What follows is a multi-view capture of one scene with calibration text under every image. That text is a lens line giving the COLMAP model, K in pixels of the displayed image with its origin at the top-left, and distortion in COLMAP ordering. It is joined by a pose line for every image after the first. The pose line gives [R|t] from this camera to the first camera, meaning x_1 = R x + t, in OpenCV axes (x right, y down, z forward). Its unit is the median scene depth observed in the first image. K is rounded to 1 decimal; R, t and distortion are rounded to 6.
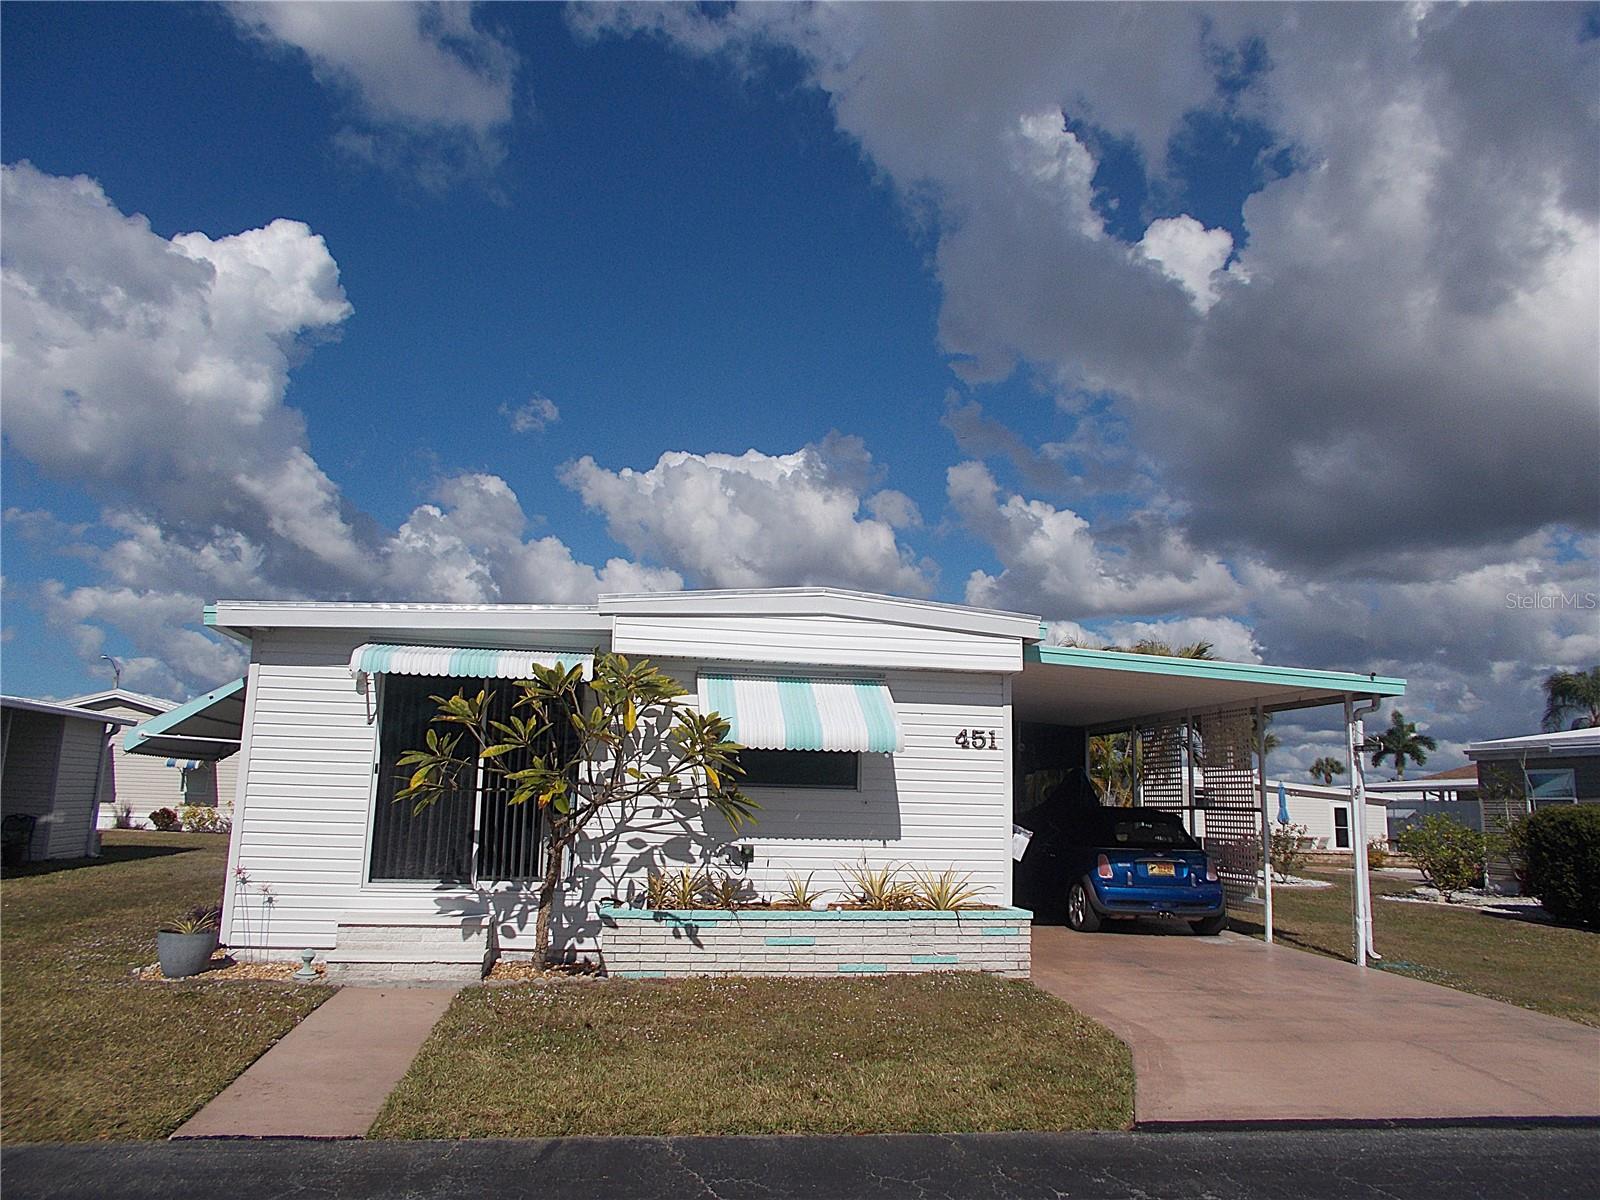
lens RADIAL K [[1191.4, 0, 800.9], [0, 1191.4, 602.1], [0, 0, 1]] dist [-0.003053, -0.004587]
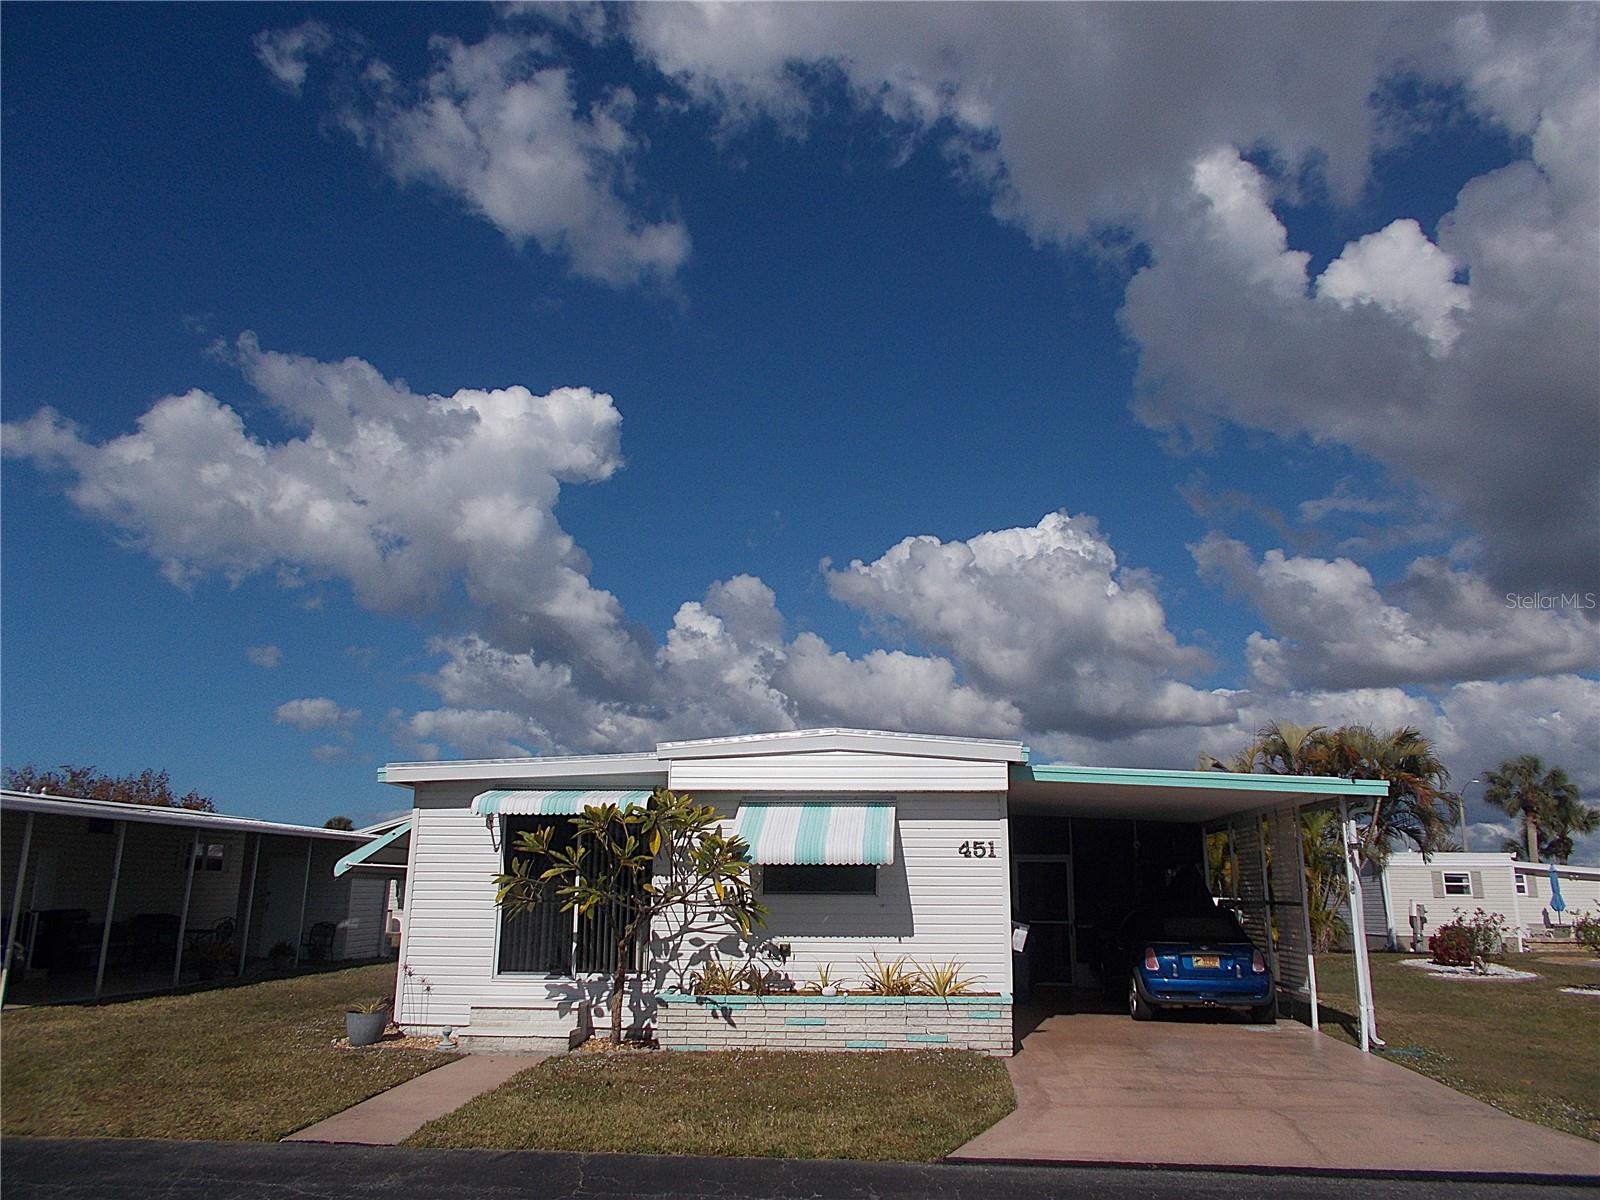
lens RADIAL K [[1221.2, 0, 798.1], [0, 1221.2, 599.2], [0, 0, 1]] dist [0.022517, -0.017535]
pose [[0.969945, -0.074199, -0.231737, 0.290671], [0.057845, 0.995383, -0.076597, -0.051447], [0.236350, 0.060891, 0.969758, -0.244796]]
